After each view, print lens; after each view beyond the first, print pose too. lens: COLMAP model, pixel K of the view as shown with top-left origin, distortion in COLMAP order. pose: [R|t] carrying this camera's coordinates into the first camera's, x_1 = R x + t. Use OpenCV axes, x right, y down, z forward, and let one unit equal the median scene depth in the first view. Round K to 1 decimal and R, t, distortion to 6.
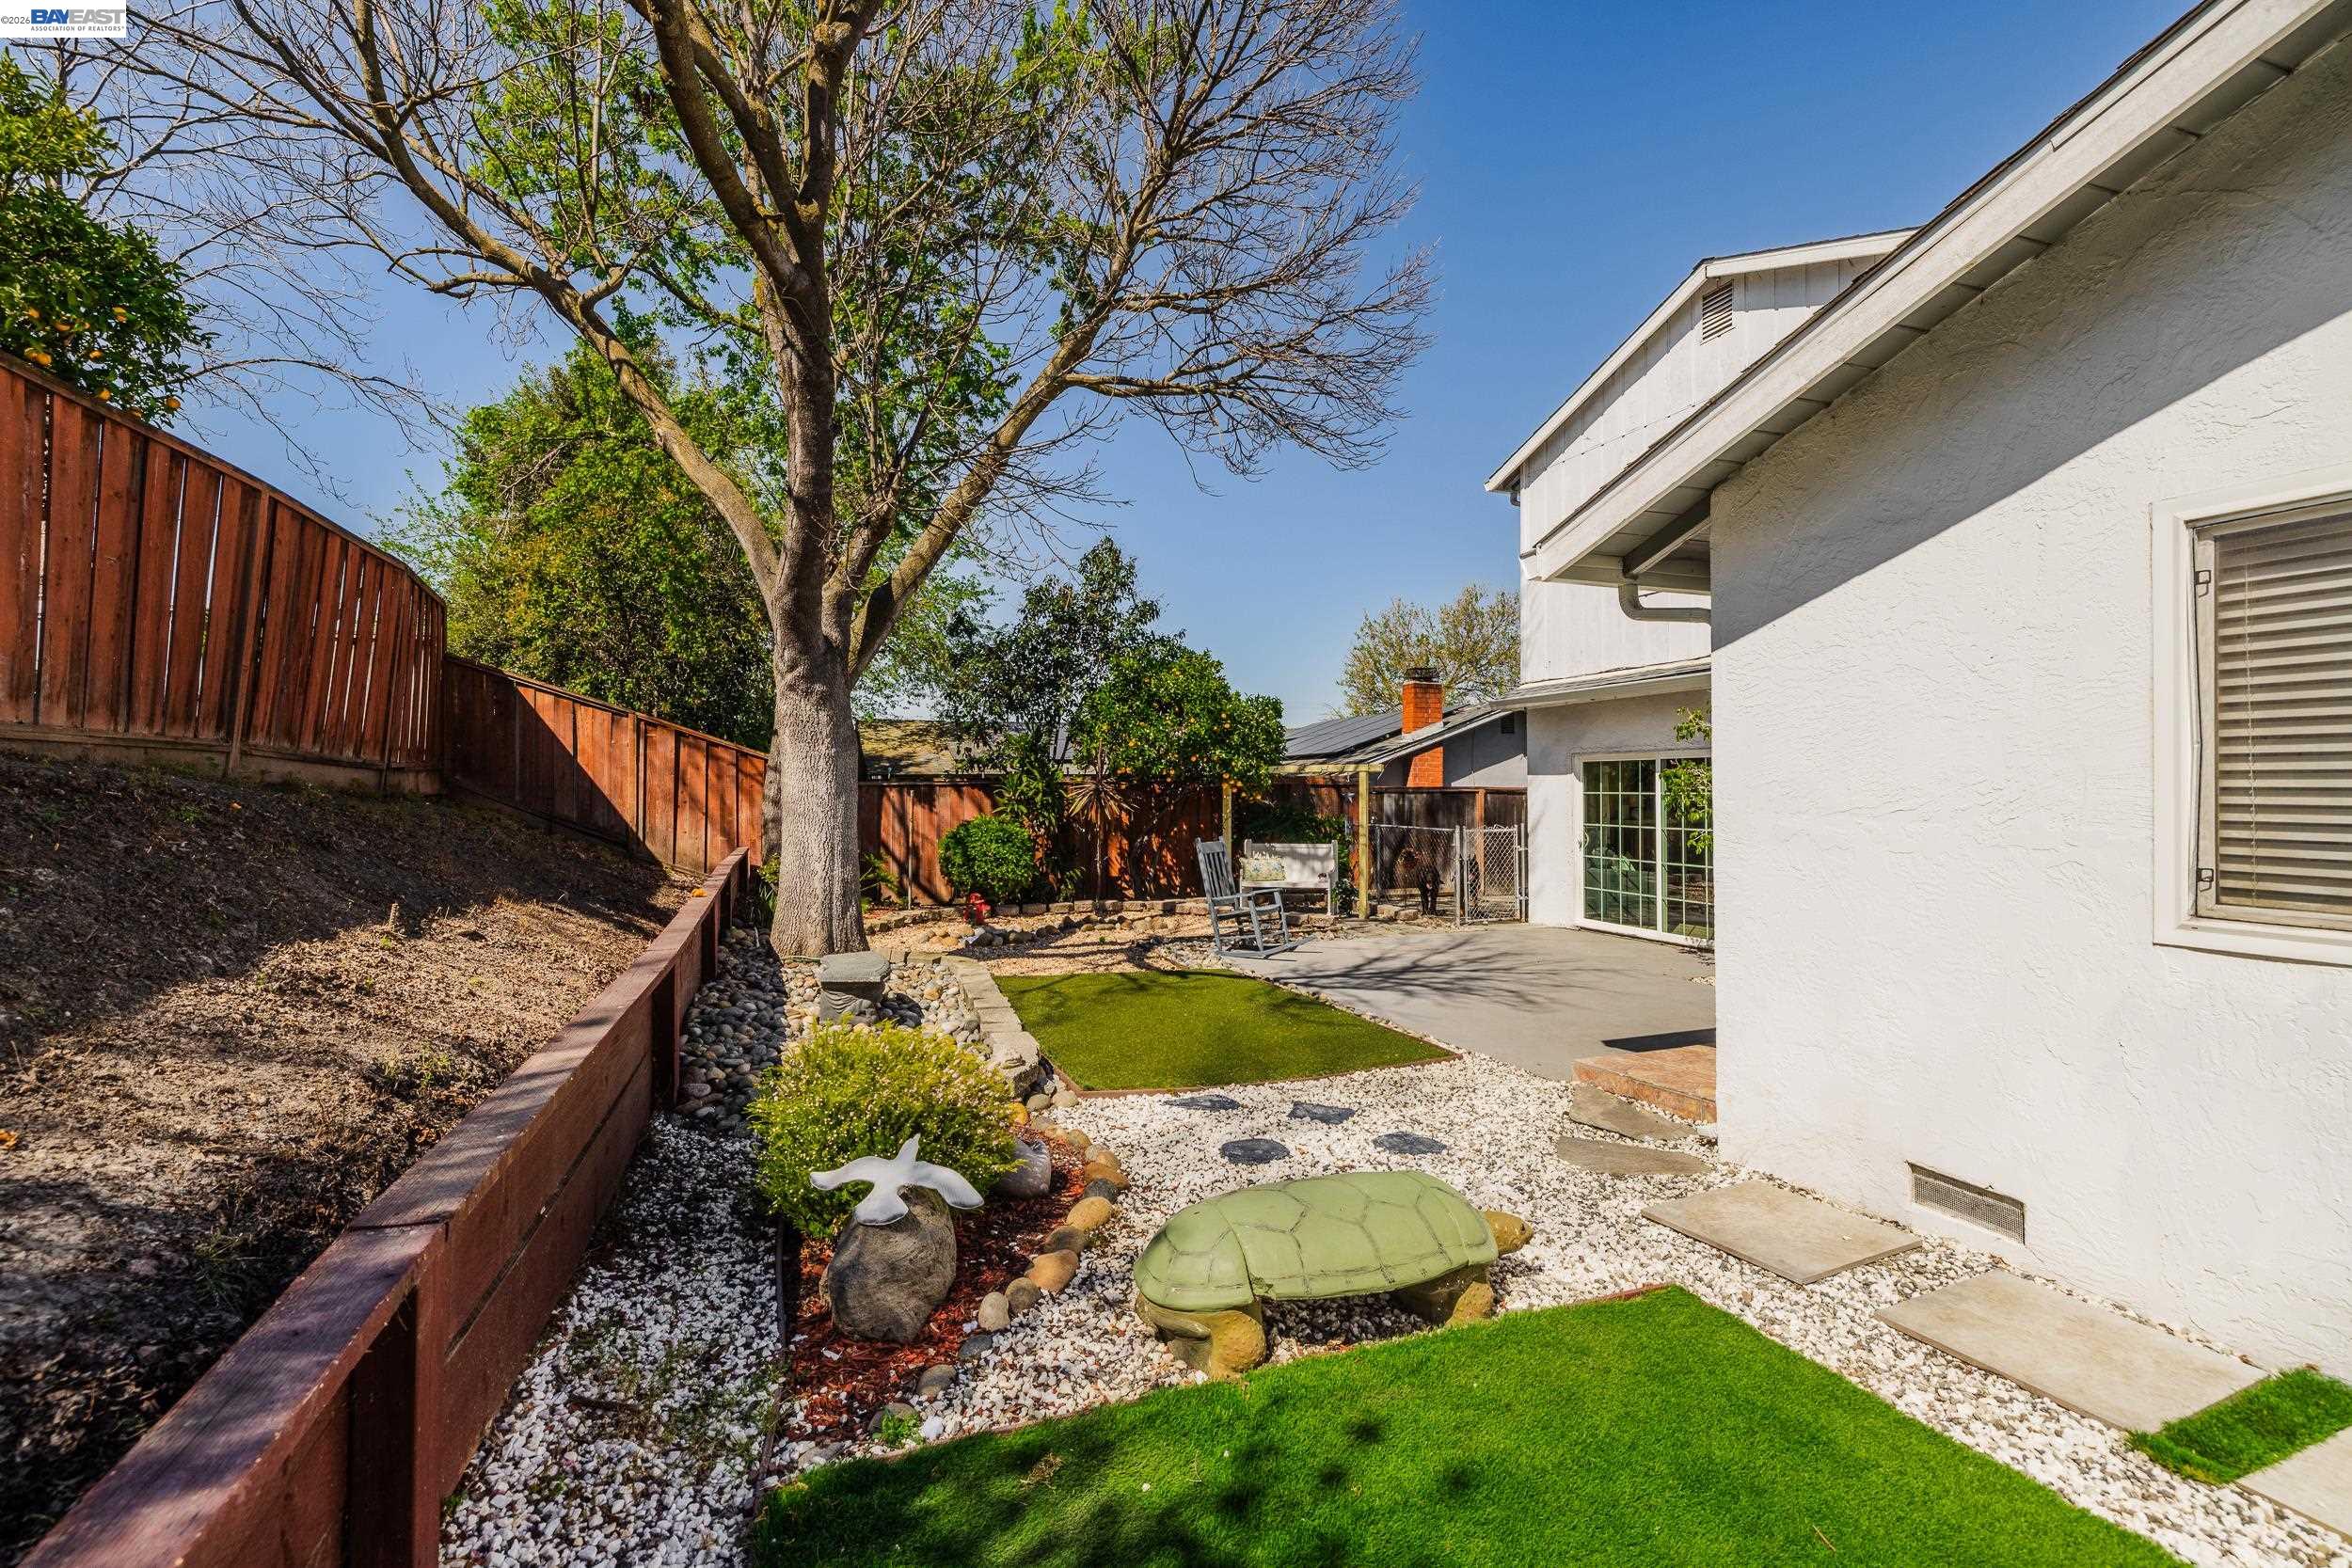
lens RADIAL K [[992.9, 0, 1178.4], [0, 992.9, 777.2], [0, 0, 1]] dist [0.003022, 0.000071]
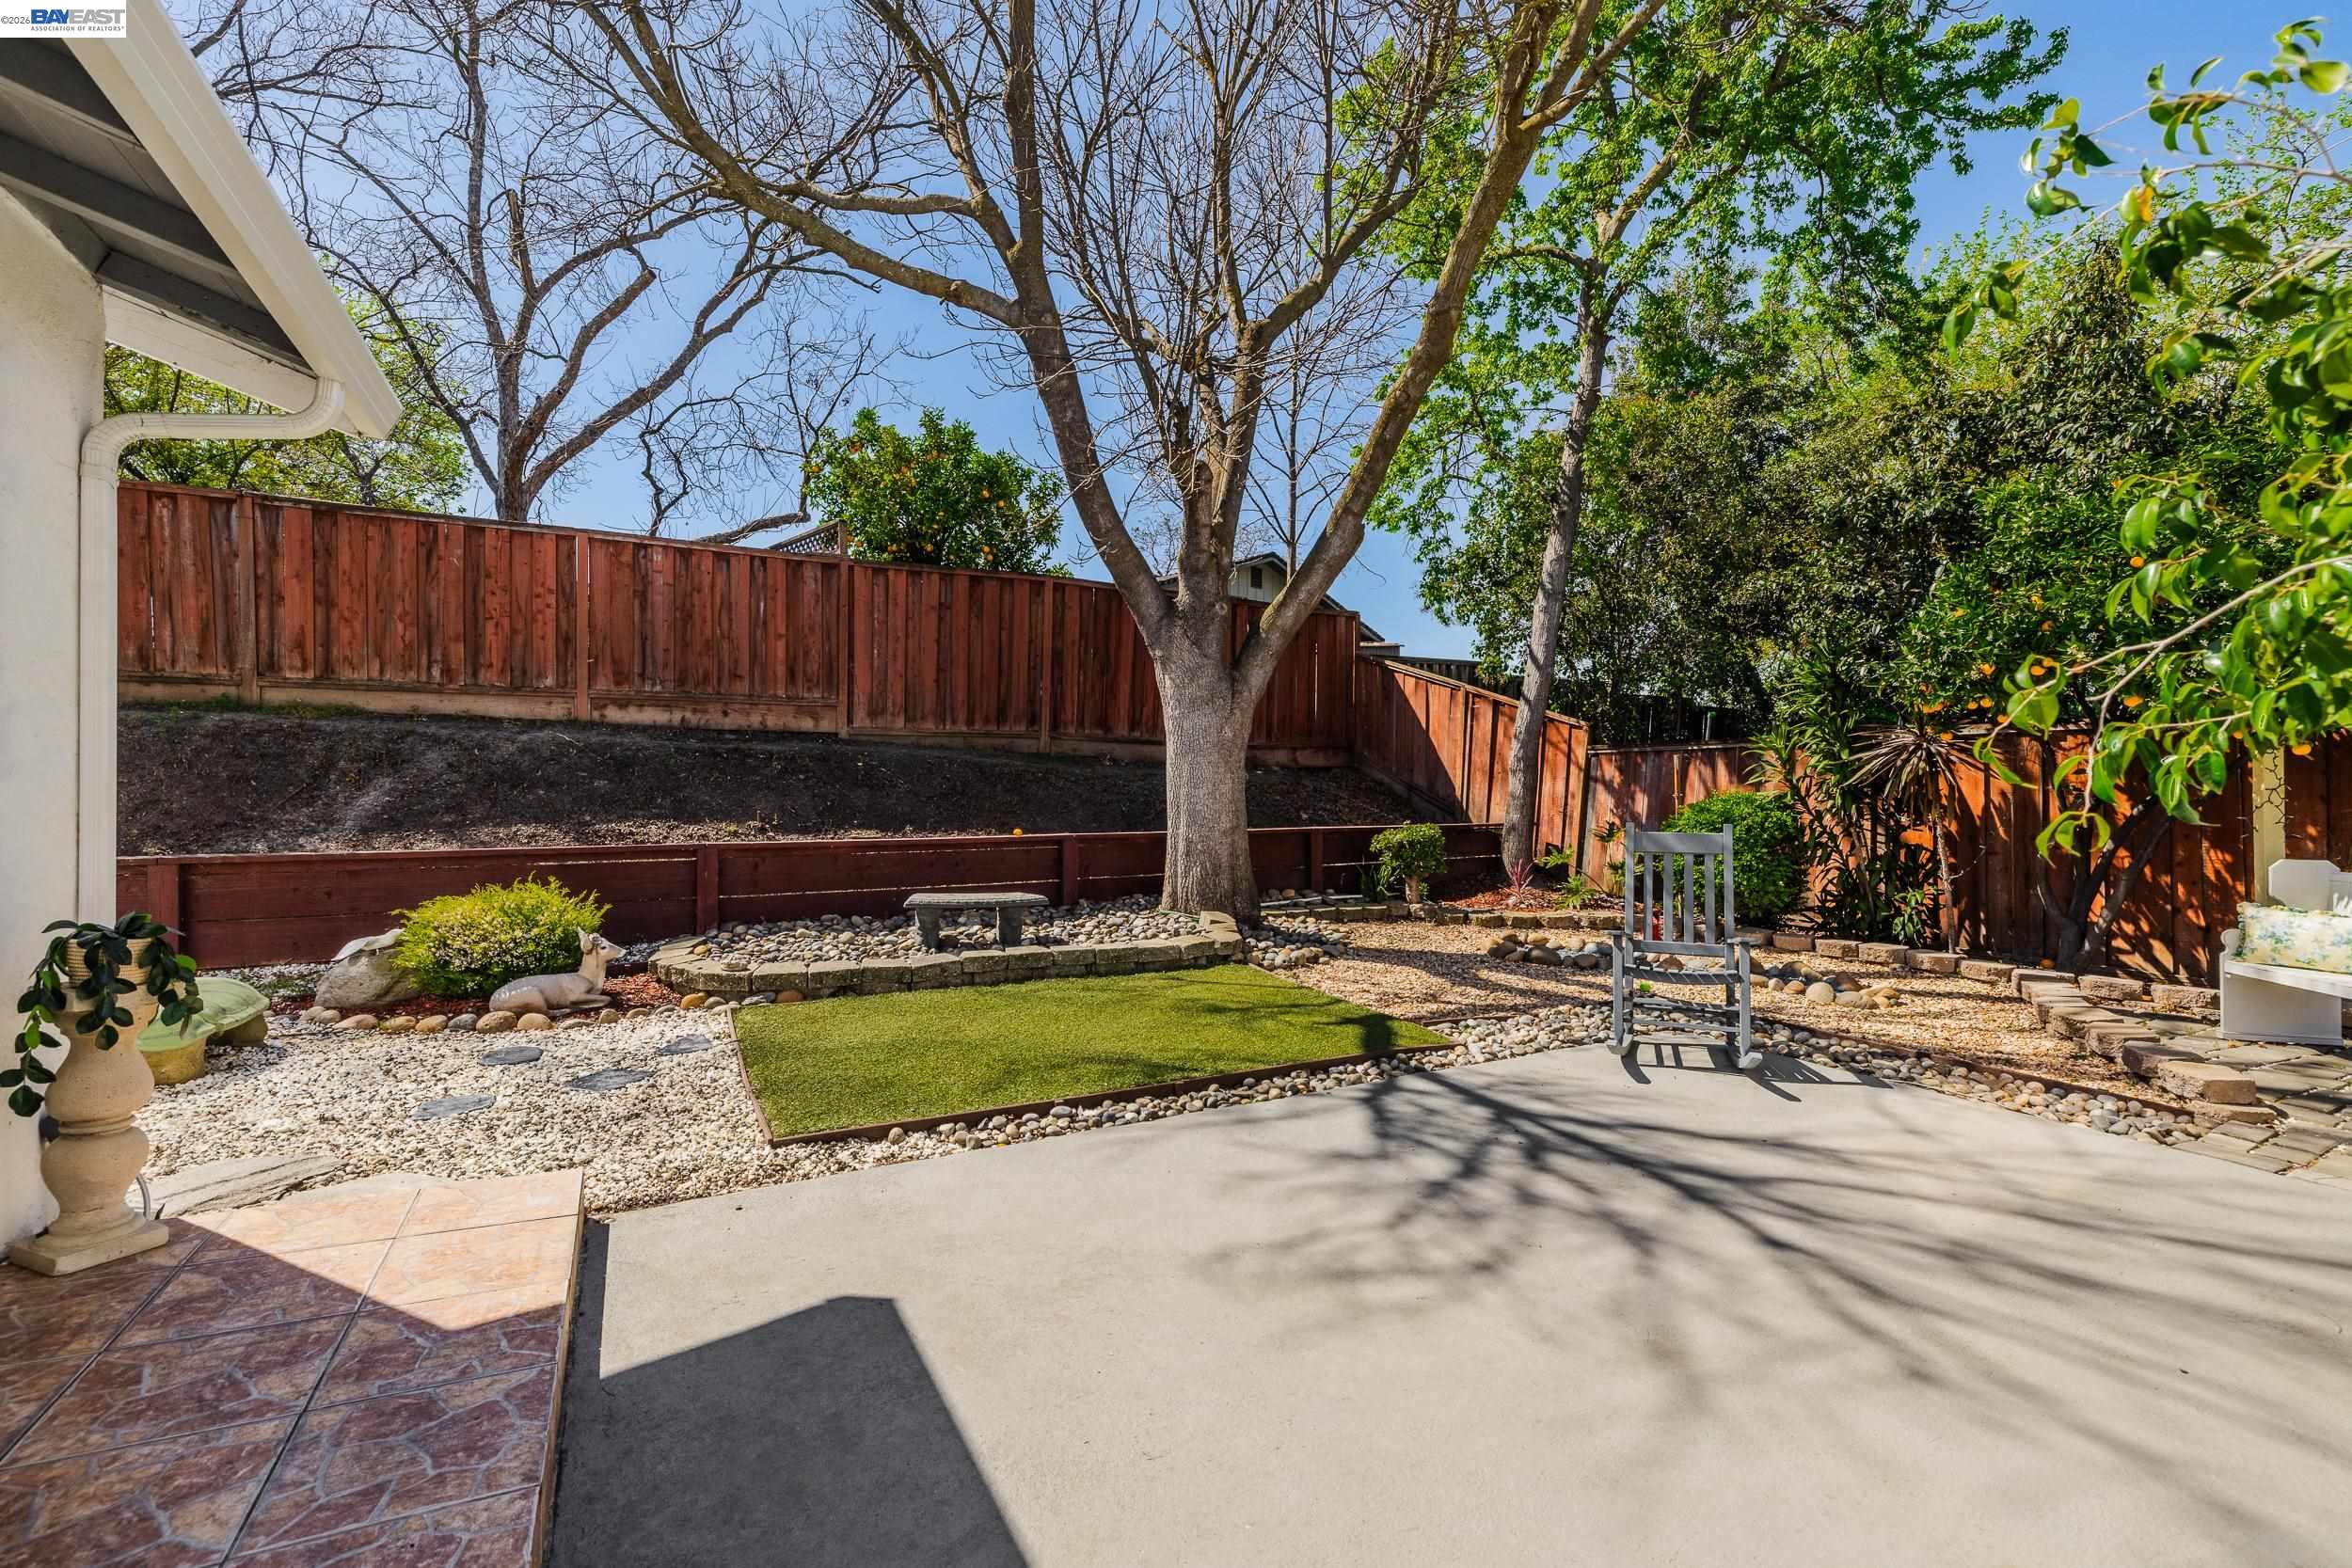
lens RADIAL K [[992.9, 0, 1176.6], [0, 992.9, 789.3], [0, 0, 1]] dist [0.003022, 0.000071]
pose [[0.133777, 0.001763, -0.991010, 0.412912], [0.011347, 0.999930, 0.003311, 0.032216], [0.990947, -0.011688, 0.133747, 0.626465]]
